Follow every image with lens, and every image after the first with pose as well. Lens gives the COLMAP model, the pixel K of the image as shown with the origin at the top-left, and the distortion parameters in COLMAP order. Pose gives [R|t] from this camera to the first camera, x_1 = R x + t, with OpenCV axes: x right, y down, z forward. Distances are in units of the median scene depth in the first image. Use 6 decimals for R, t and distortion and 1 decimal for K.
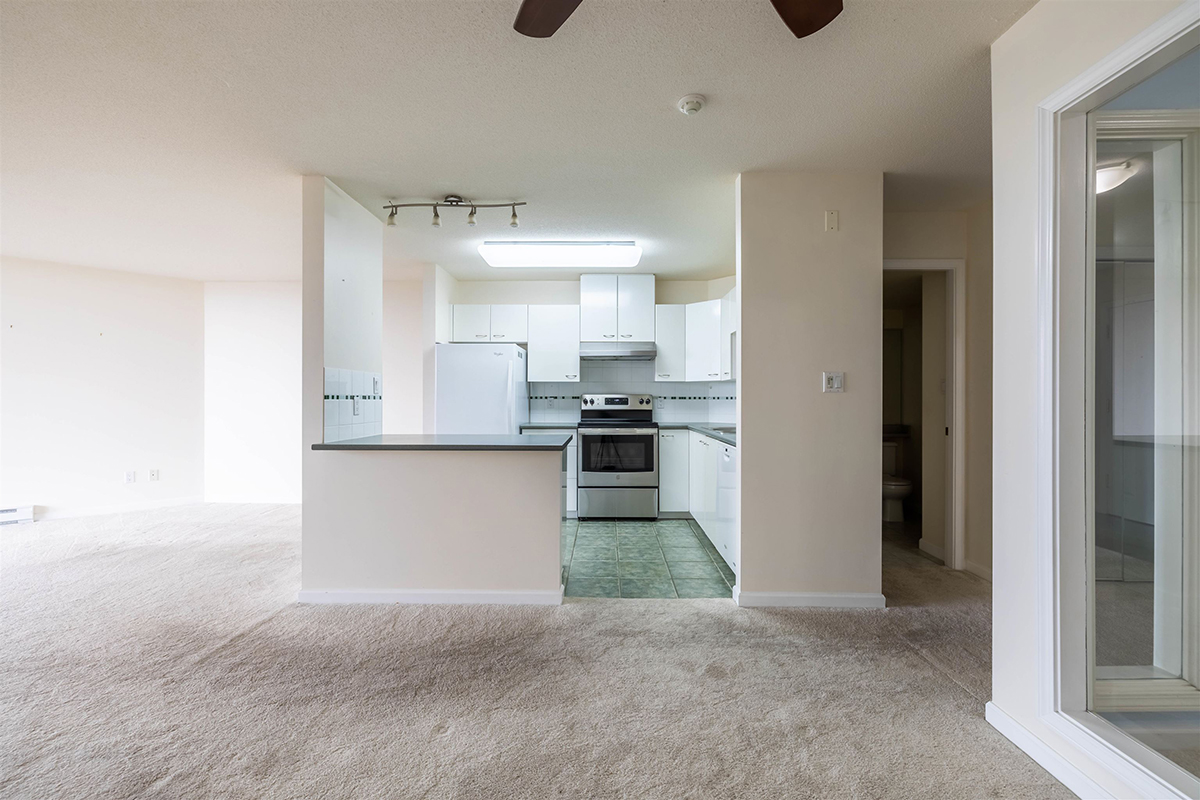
lens RADIAL K [[500.5, 0, 597.8], [0, 500.5, 399.9], [0, 0, 1]] dist [-0.002042, 0.000427]
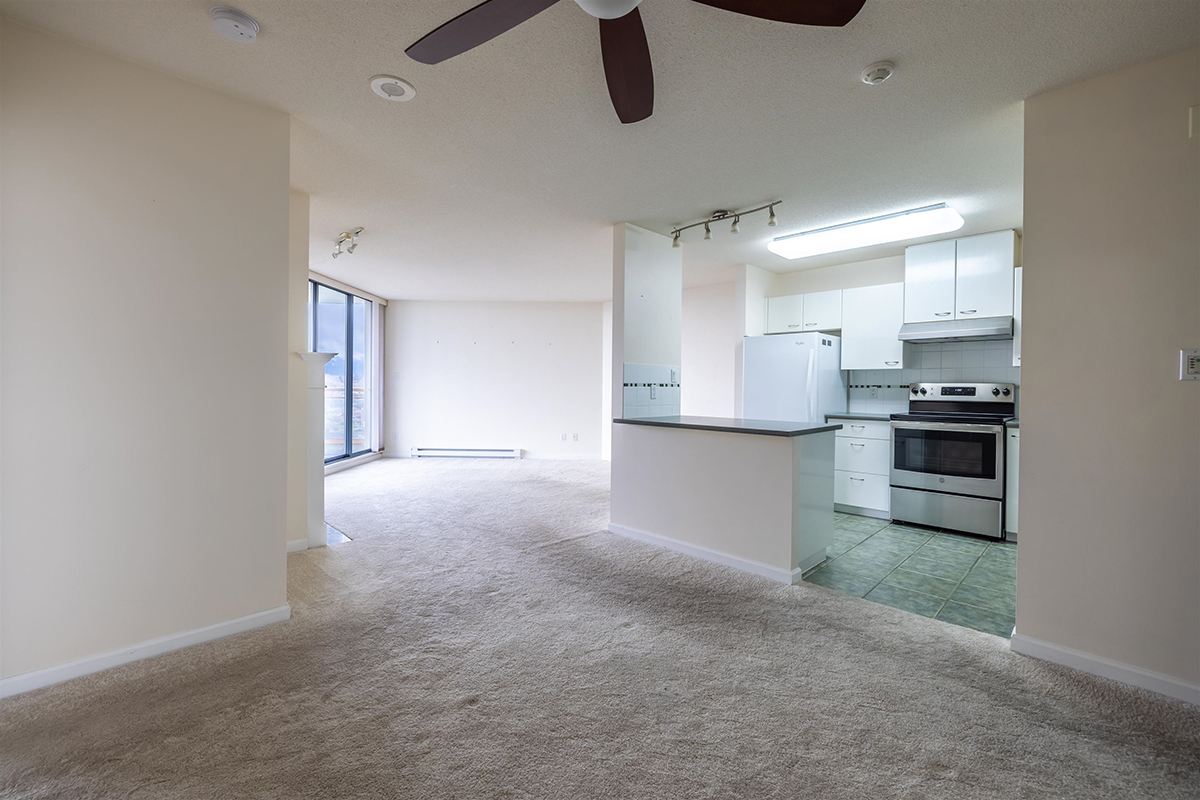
lens RADIAL K [[500.5, 0, 595.7], [0, 500.5, 391.6], [0, 0, 1]] dist [-0.002042, 0.000427]
pose [[0.712933, 0.013196, -0.701108, 0.226177], [-0.008426, 0.999912, 0.010252, -0.000258], [0.701182, -0.001401, 0.712981, -0.017297]]
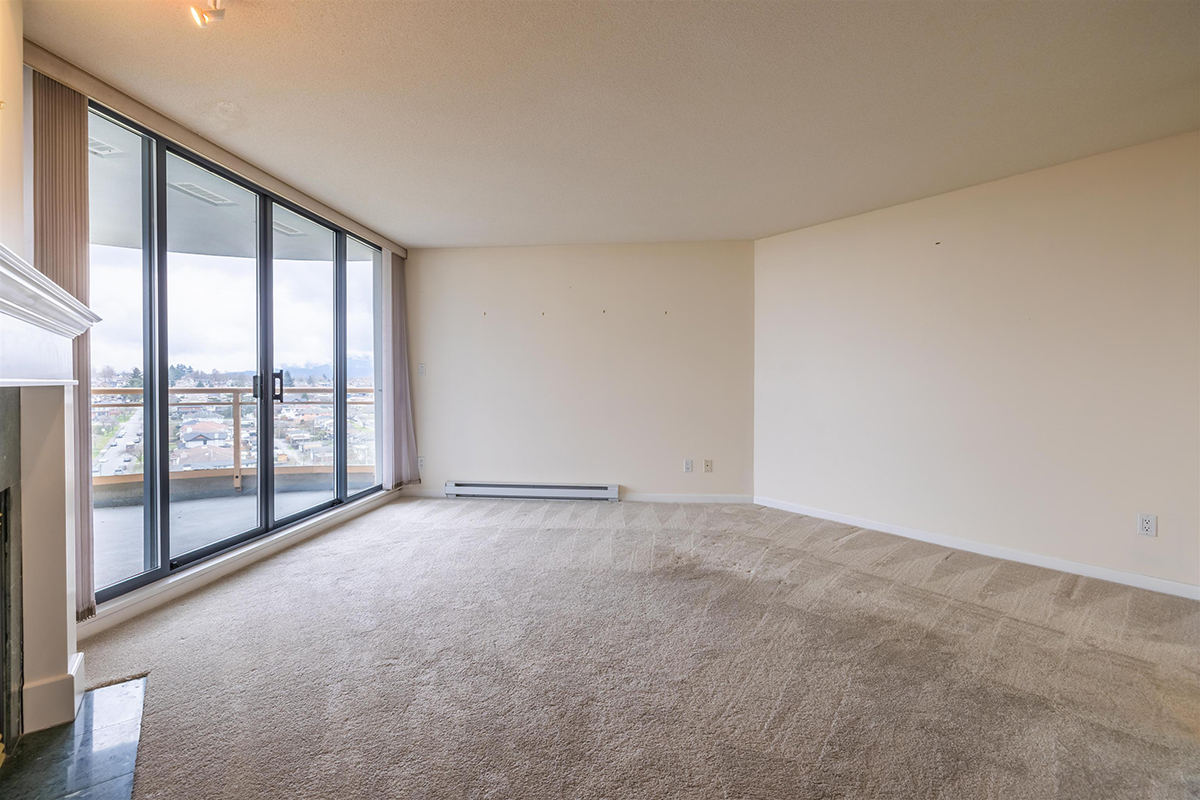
lens RADIAL K [[500.5, 0, 593.3], [0, 500.5, 390.8], [0, 0, 1]] dist [-0.002042, 0.000427]
pose [[0.645475, 0.008994, -0.763728, -0.391649], [0.002056, 0.999907, 0.013513, 0.003917], [0.763778, -0.010293, 0.645397, 0.309452]]
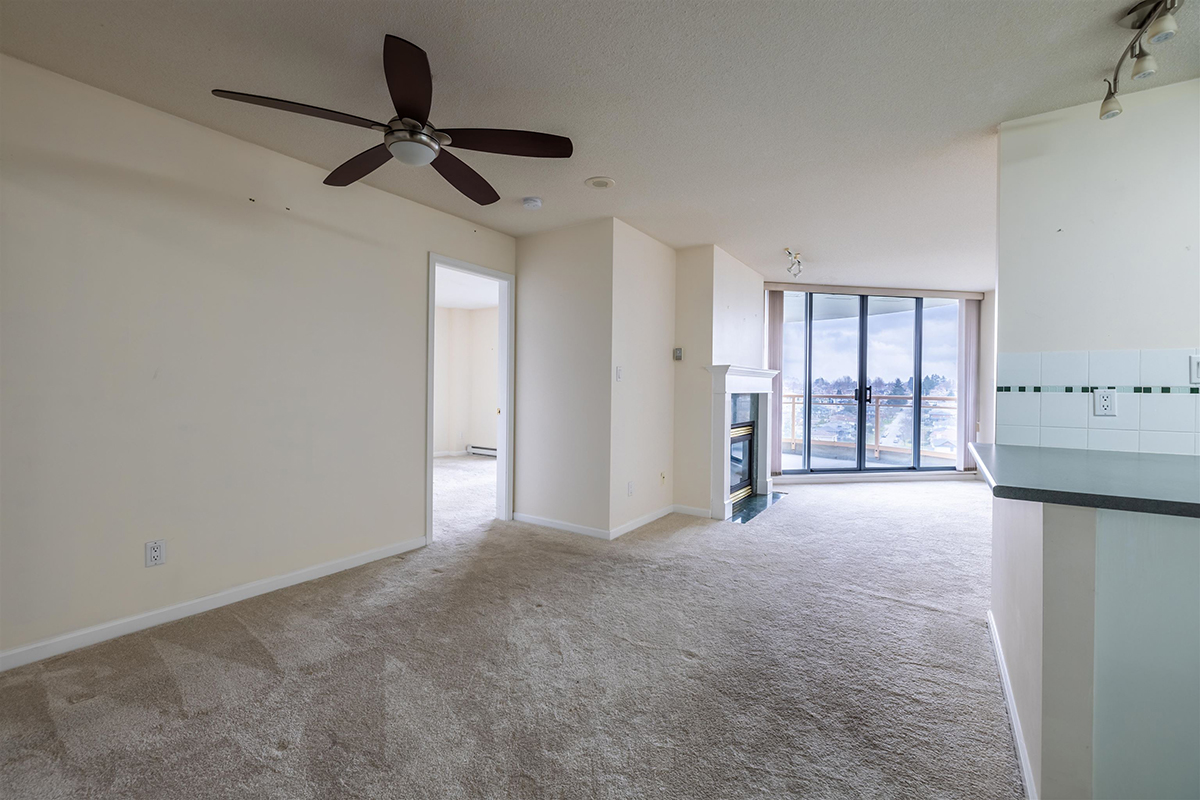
lens RADIAL K [[500.5, 0, 591.0], [0, 500.5, 391.4], [0, 0, 1]] dist [-0.002042, 0.000427]
pose [[-0.558514, -0.003996, -0.829485, 0.329712], [-0.011054, 0.999935, 0.002626, 0.002350], [0.829421, 0.010636, -0.558522, 0.573379]]
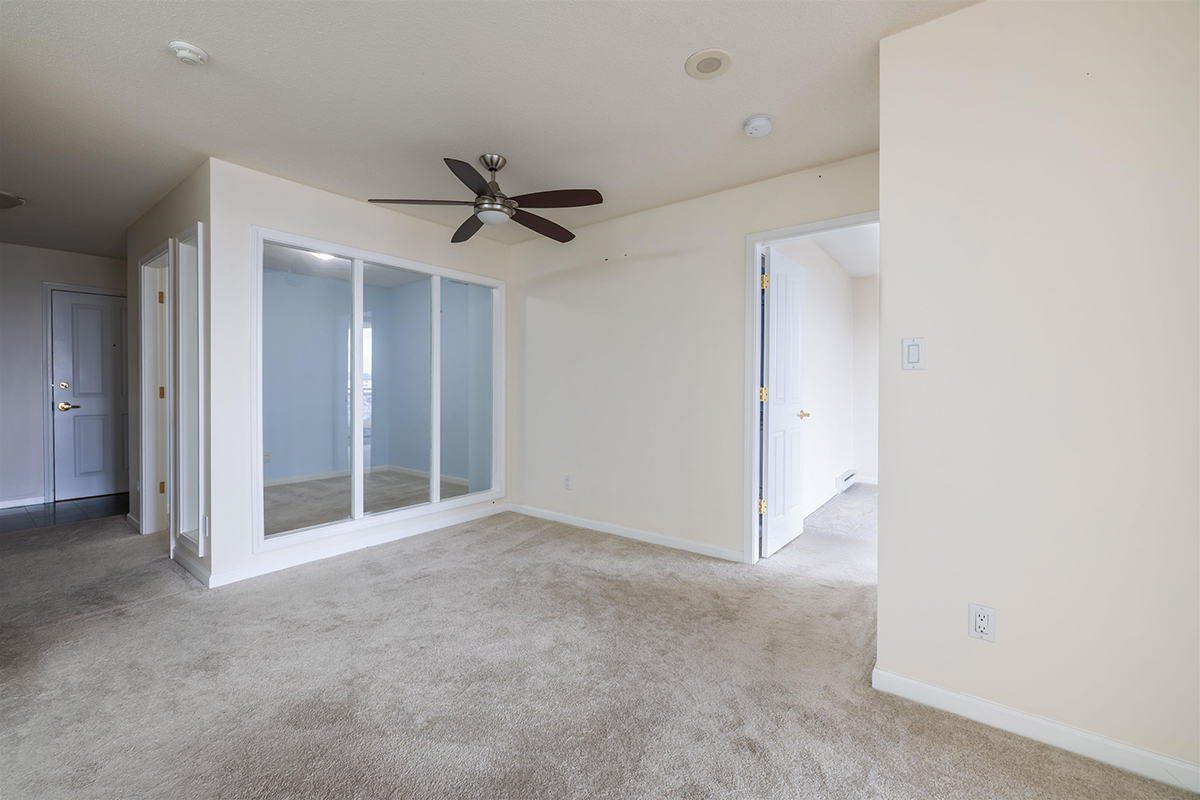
lens RADIAL K [[500.5, 0, 594.2], [0, 500.5, 392.8], [0, 0, 1]] dist [-0.002042, 0.000427]
pose [[-0.797417, -0.010541, 0.603337, -0.444649], [-0.004879, 0.999927, 0.011022, 0.002334], [-0.603409, 0.005845, -0.797410, 0.609933]]
